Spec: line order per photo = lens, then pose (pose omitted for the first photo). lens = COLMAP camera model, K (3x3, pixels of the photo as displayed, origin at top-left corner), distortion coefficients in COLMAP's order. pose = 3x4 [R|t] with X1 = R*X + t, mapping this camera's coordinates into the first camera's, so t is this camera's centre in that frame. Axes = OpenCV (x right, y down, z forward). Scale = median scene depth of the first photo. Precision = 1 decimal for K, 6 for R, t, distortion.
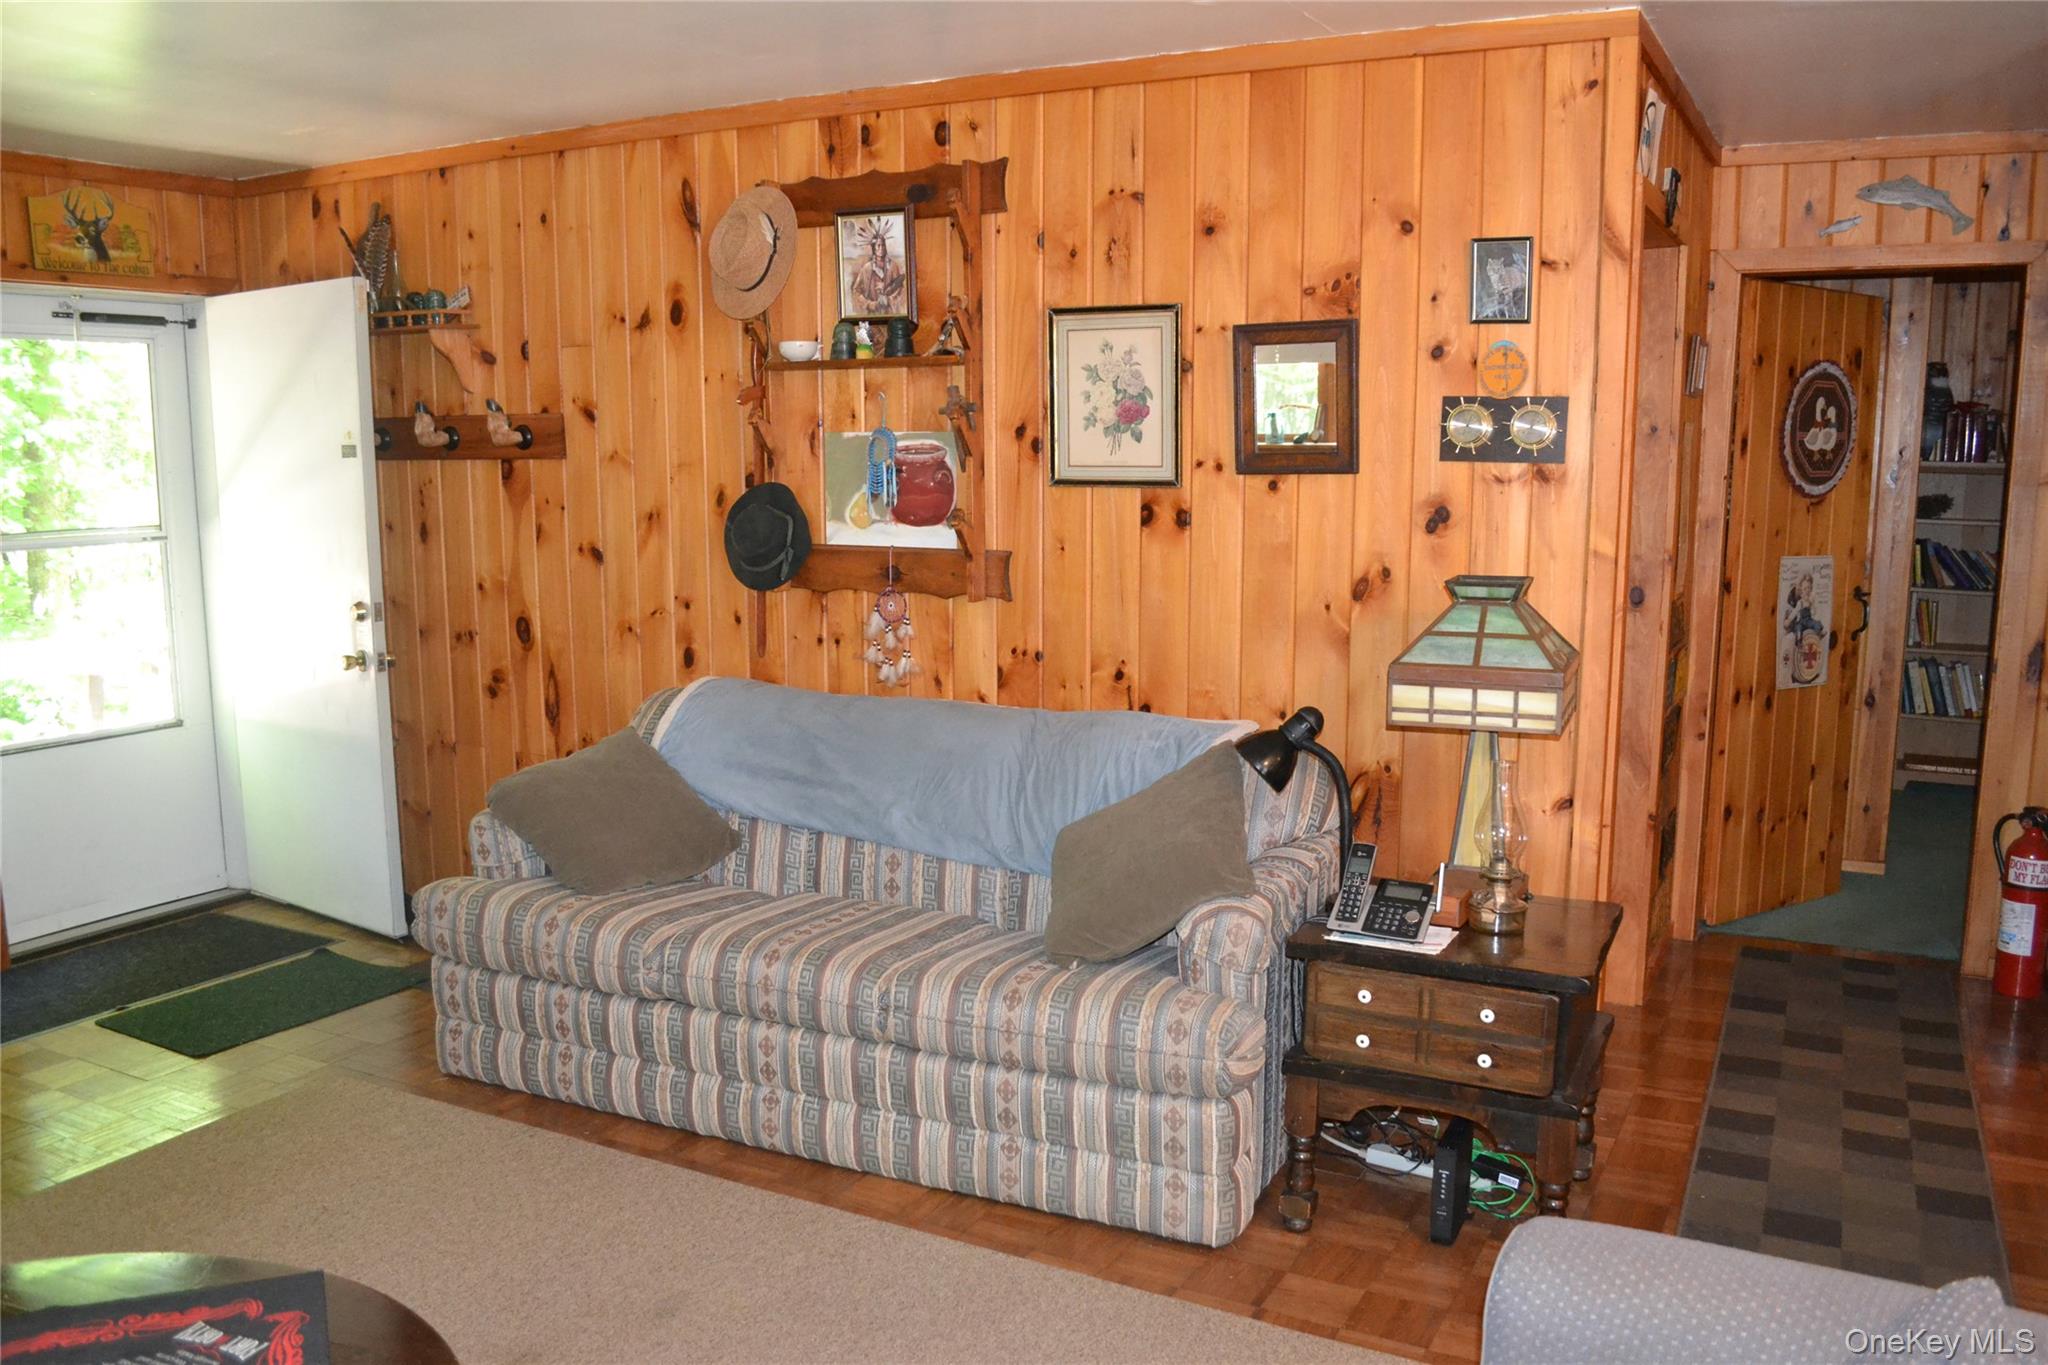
lens RADIAL K [[1635.2, 0, 1016.5], [0, 1635.2, 712.6], [0, 0, 1]] dist [-0.079339, 0.008221]
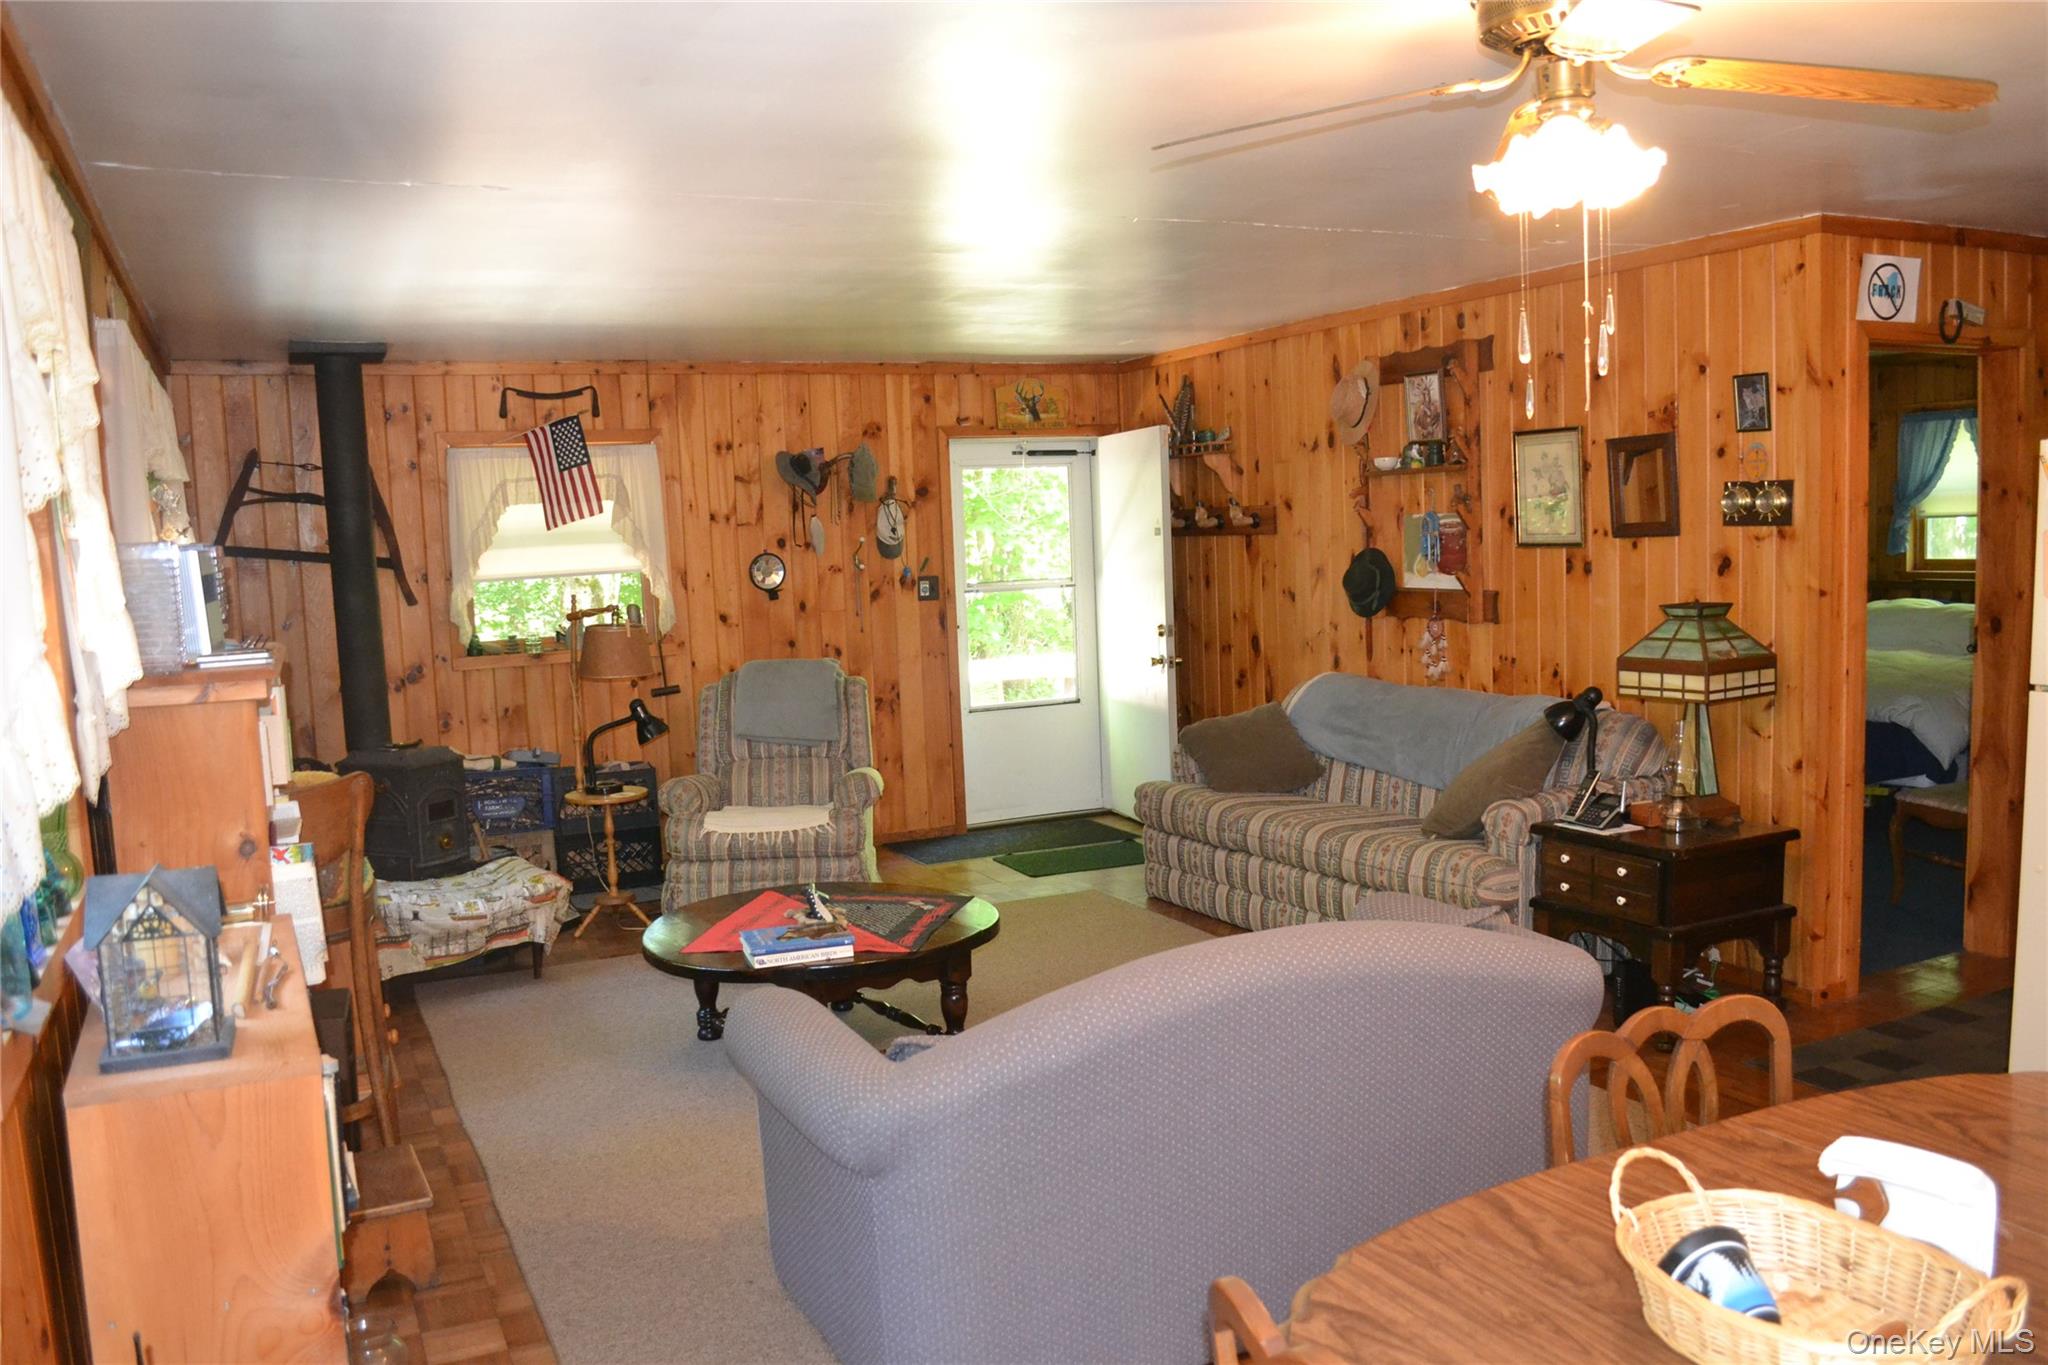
lens RADIAL K [[1635.2, 0, 1025.2], [0, 1635.2, 689.0], [0, 0, 1]] dist [-0.079339, 0.008221]
pose [[0.804896, 0.028979, -0.592709, 0.539570], [-0.058432, 0.997823, -0.030565, 0.063526], [0.590533, 0.059235, 0.804837, -0.463276]]
